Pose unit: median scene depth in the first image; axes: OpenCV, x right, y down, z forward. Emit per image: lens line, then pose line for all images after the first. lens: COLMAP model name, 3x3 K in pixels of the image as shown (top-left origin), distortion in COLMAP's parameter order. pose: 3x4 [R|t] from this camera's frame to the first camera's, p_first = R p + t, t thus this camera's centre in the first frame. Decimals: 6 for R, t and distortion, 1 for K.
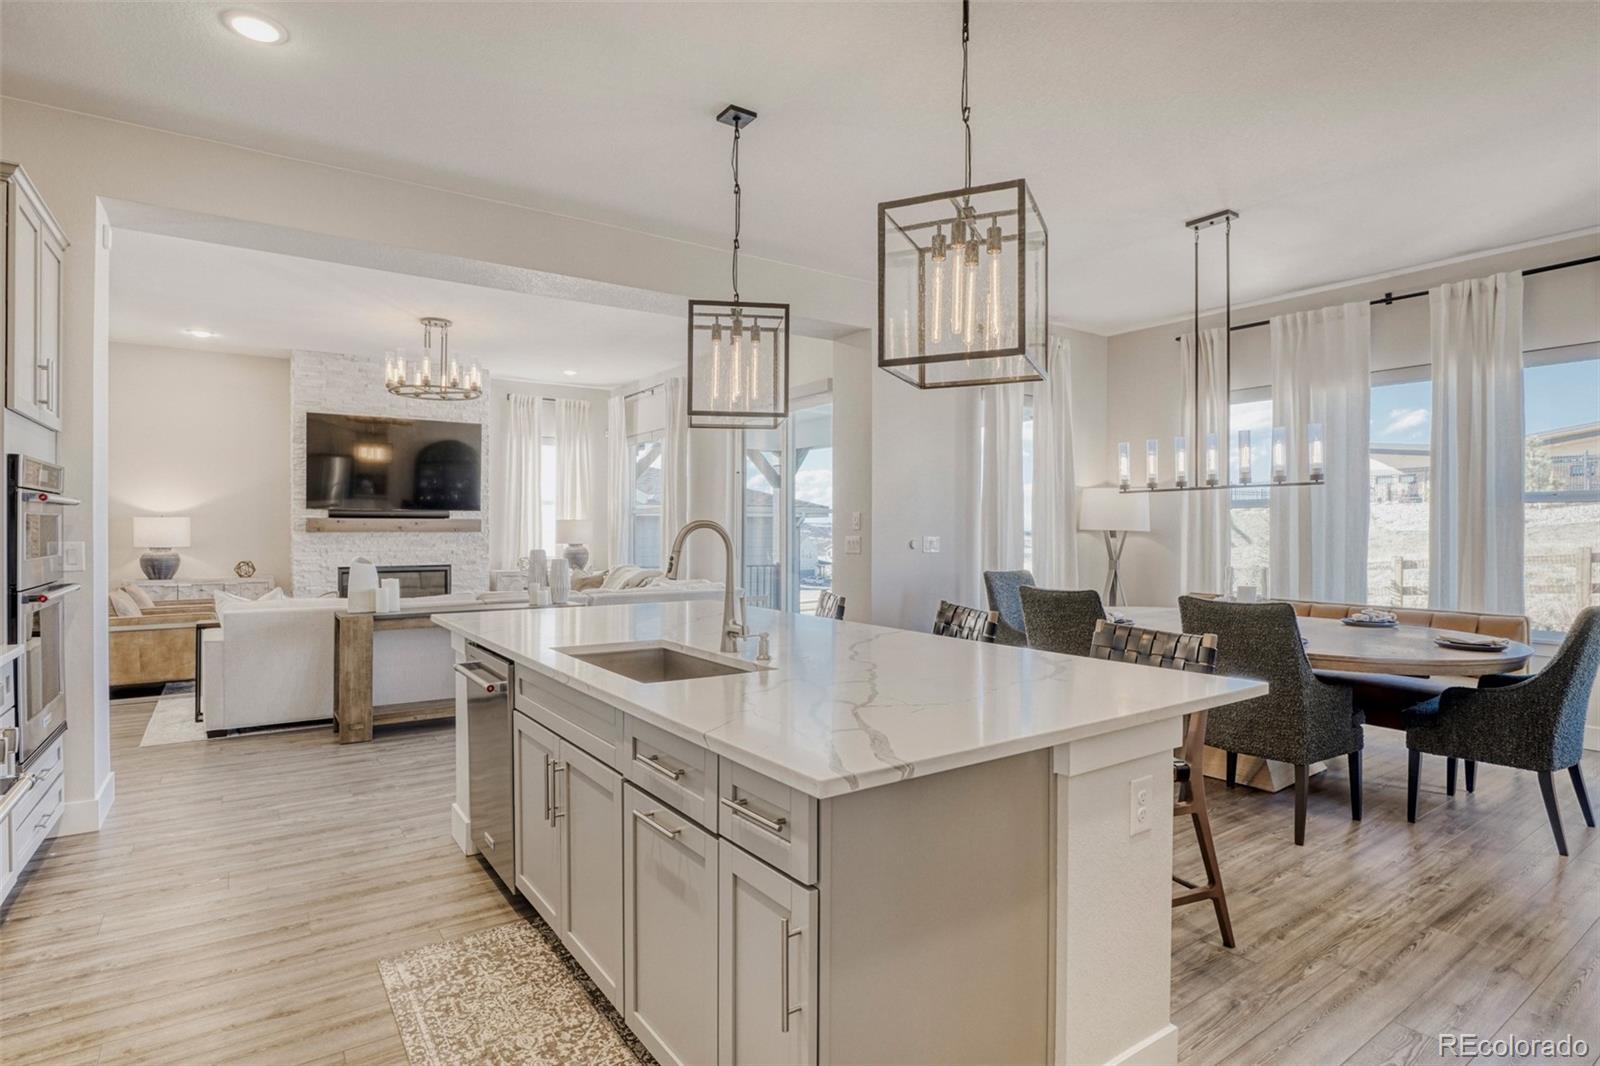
lens RADIAL K [[849.1, 0, 770.4], [0, 849.1, 538.6], [0, 0, 1]] dist [-0.022633, 0.000372]
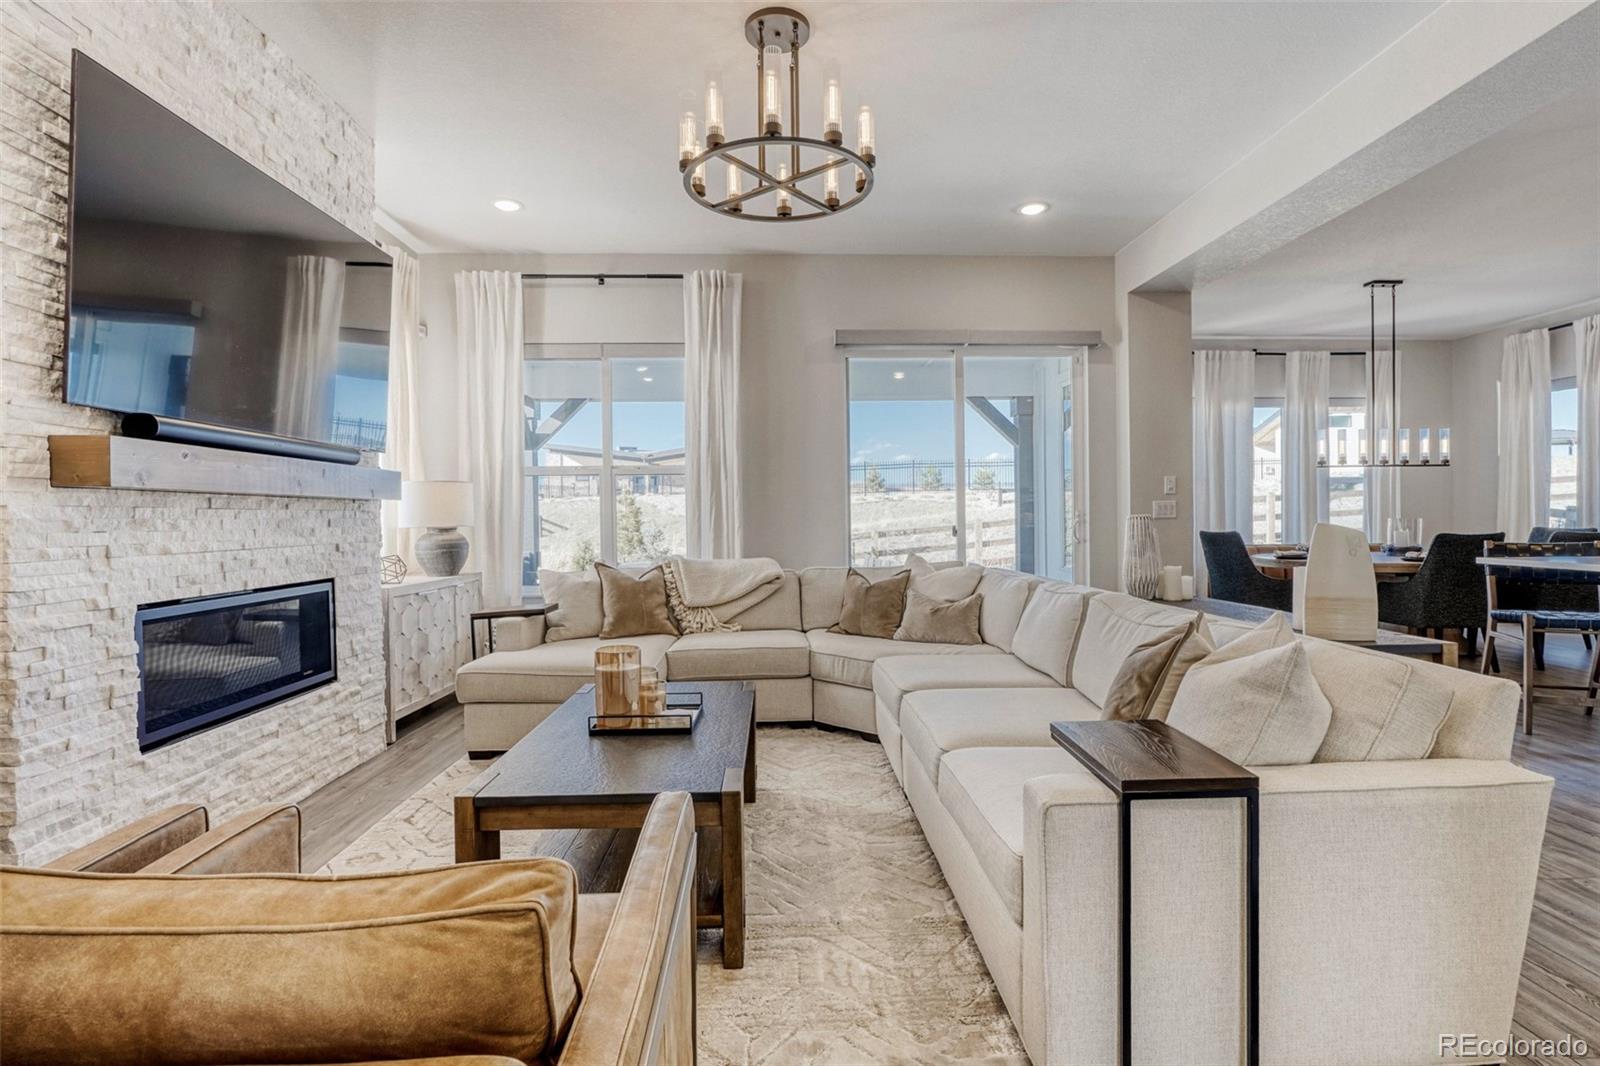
lens RADIAL K [[781.7, 0, 800.0], [0, 781.7, 533.0], [0, 0, 1]] dist [-0.068791, 0.021662]
pose [[0.516561, -0.024083, 0.855912, -1.153709], [0.020944, 0.999661, 0.015487, 0.015389], [-0.855994, 0.009926, 0.516890, 1.219555]]
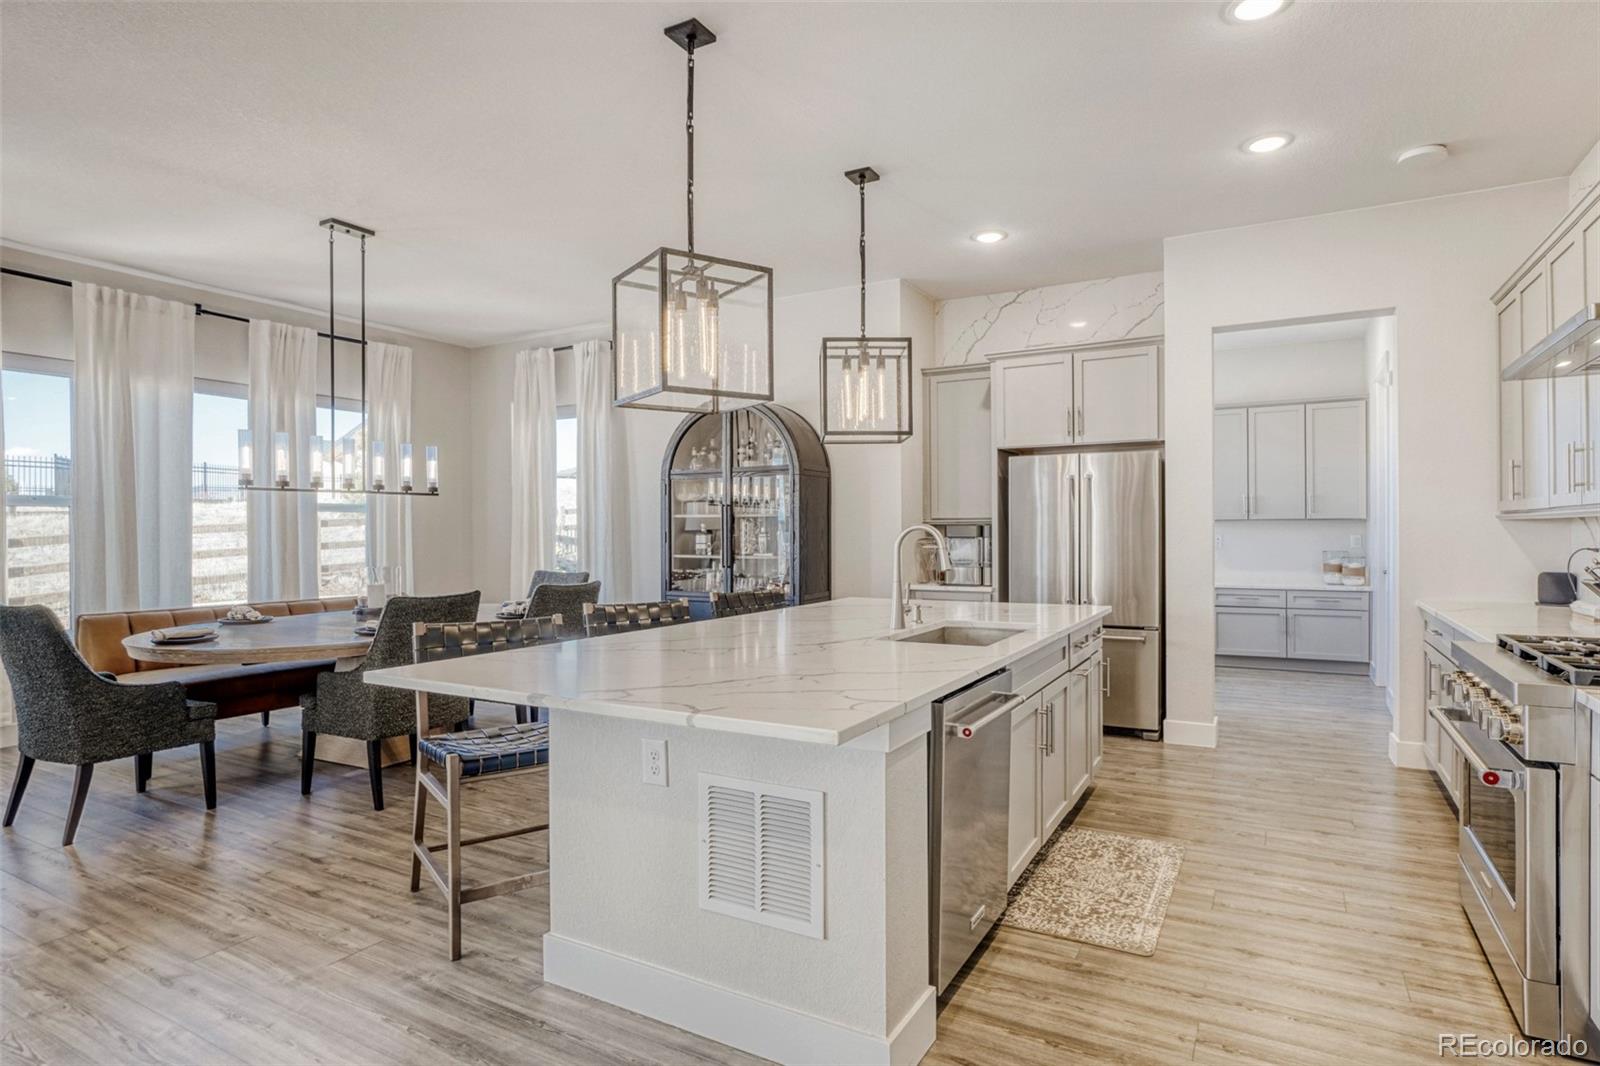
lens RADIAL K [[840.7, 0, 800.0], [0, 840.7, 533.0], [0, 0, 1]] dist [-0.011795, -0.000238]
pose [[-0.464028, -0.000376, 0.885820, -0.641416], [0.012175, 0.999903, 0.006802, -0.010272], [-0.885737, 0.013941, -0.463979, 1.011400]]
